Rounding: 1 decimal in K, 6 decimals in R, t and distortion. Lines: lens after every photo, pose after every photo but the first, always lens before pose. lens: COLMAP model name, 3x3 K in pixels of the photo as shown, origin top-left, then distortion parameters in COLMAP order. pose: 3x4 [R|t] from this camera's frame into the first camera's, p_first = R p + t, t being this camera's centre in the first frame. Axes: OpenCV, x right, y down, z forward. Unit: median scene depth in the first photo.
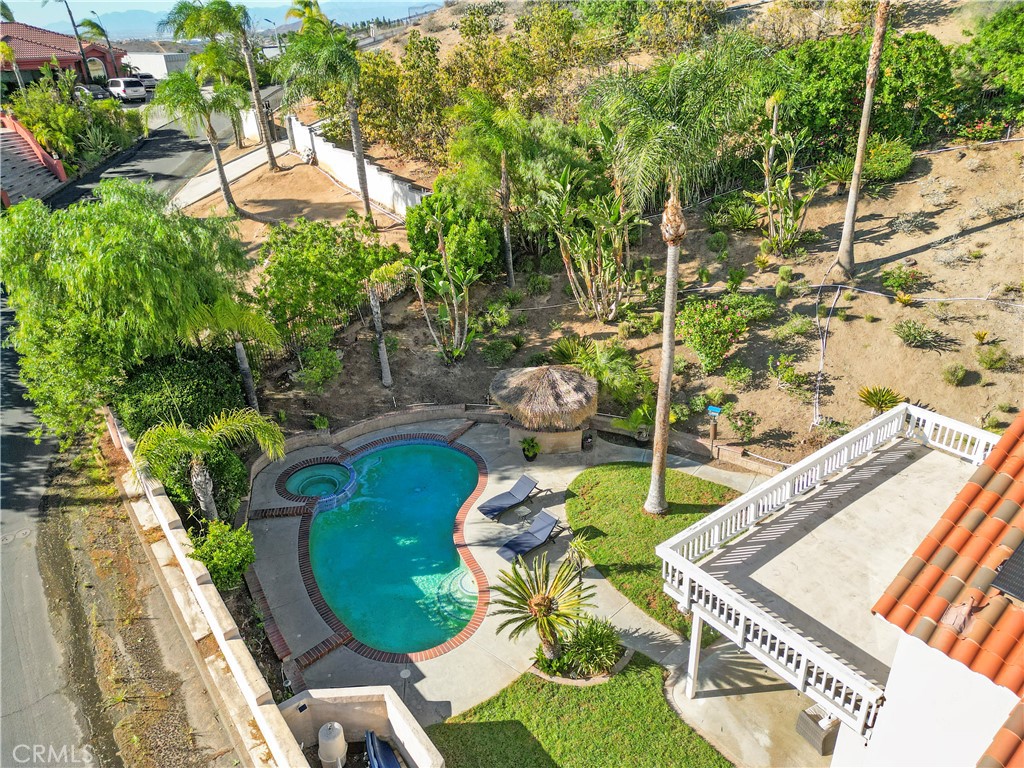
lens RADIAL K [[723.4, 0, 512.0], [0, 723.4, 384.0], [0, 0, 1]] dist [0.073542, -0.071520]
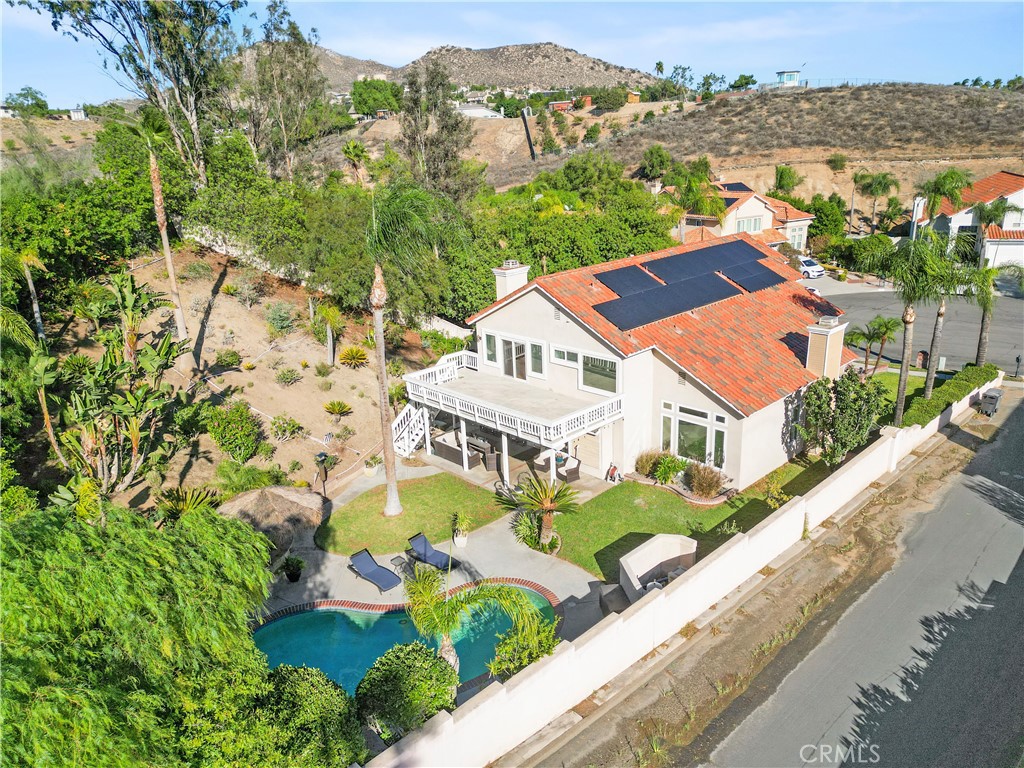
lens RADIAL K [[723.4, 0, 512.0], [0, 723.4, 384.0], [0, 0, 1]] dist [0.073542, -0.071520]
pose [[-0.137762, -0.259041, 0.955991, -0.849846], [0.495045, 0.817980, 0.292983, -0.243364], [-0.857876, 0.513621, 0.015550, 0.565983]]
